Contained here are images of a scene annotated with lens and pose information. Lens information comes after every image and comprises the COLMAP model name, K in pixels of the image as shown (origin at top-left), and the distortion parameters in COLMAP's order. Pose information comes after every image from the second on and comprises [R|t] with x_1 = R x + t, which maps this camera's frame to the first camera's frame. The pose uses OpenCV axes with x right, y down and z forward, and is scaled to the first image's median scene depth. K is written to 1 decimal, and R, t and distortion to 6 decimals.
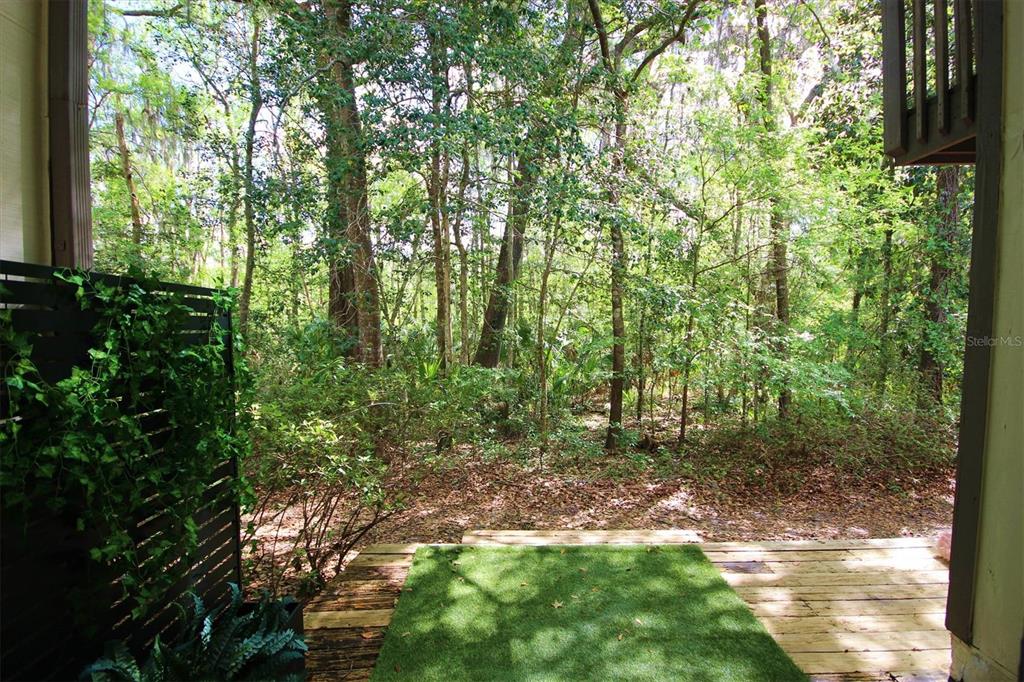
lens RADIAL K [[466.7, 0, 512.0], [0, 466.7, 341.0], [0, 0, 1]] dist [-0.008738, -0.000993]
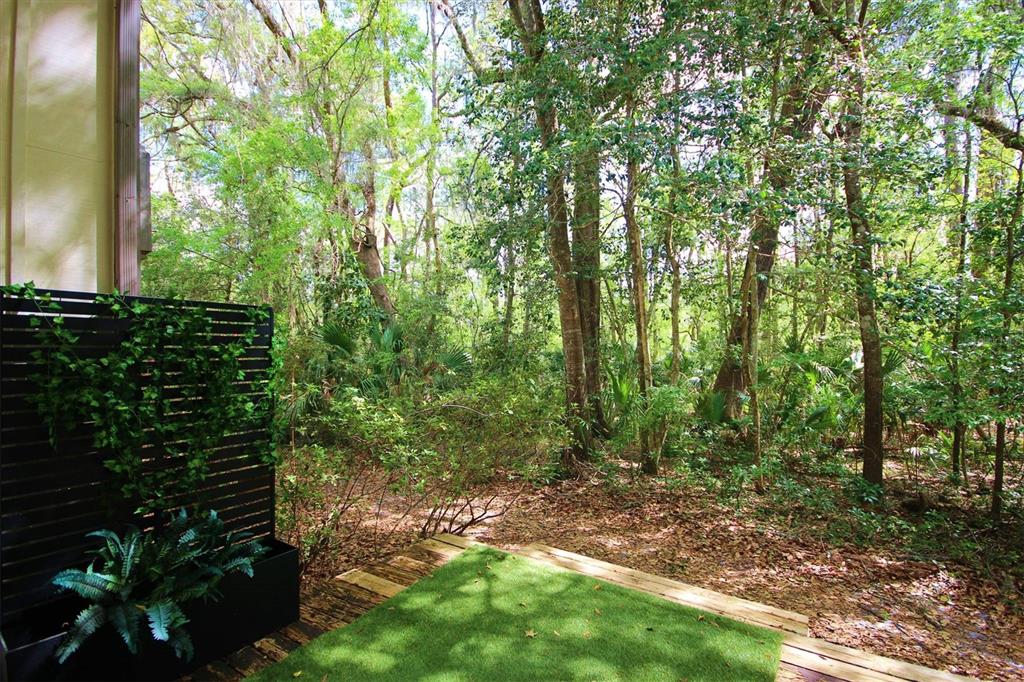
lens RADIAL K [[466.7, 0, 512.0], [0, 466.7, 341.0], [0, 0, 1]] dist [-0.008738, -0.000993]
pose [[0.839358, -0.000720, -0.543578, 0.212337], [-0.023327, 0.999030, -0.037344, 0.008175], [0.543078, 0.044025, 0.838527, 0.064609]]
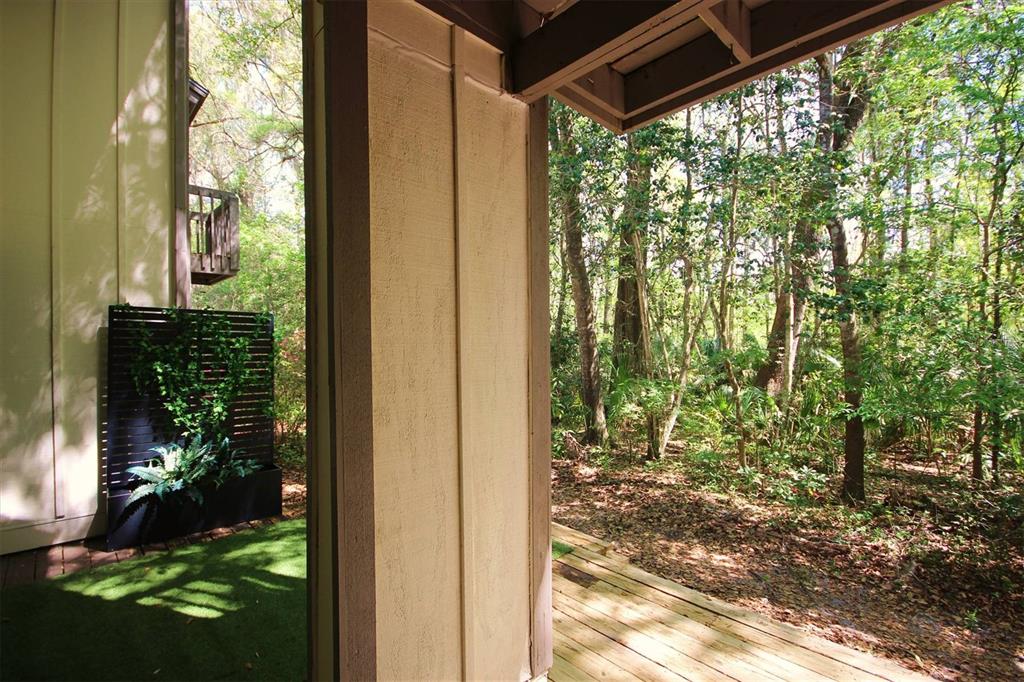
lens RADIAL K [[466.7, 0, 512.0], [0, 466.7, 341.0], [0, 0, 1]] dist [-0.008738, -0.000993]
pose [[0.694664, 0.002875, -0.719329, 0.469719], [-0.030689, 0.999200, -0.025642, 0.011016], [0.718680, 0.039888, 0.694196, 0.088573]]
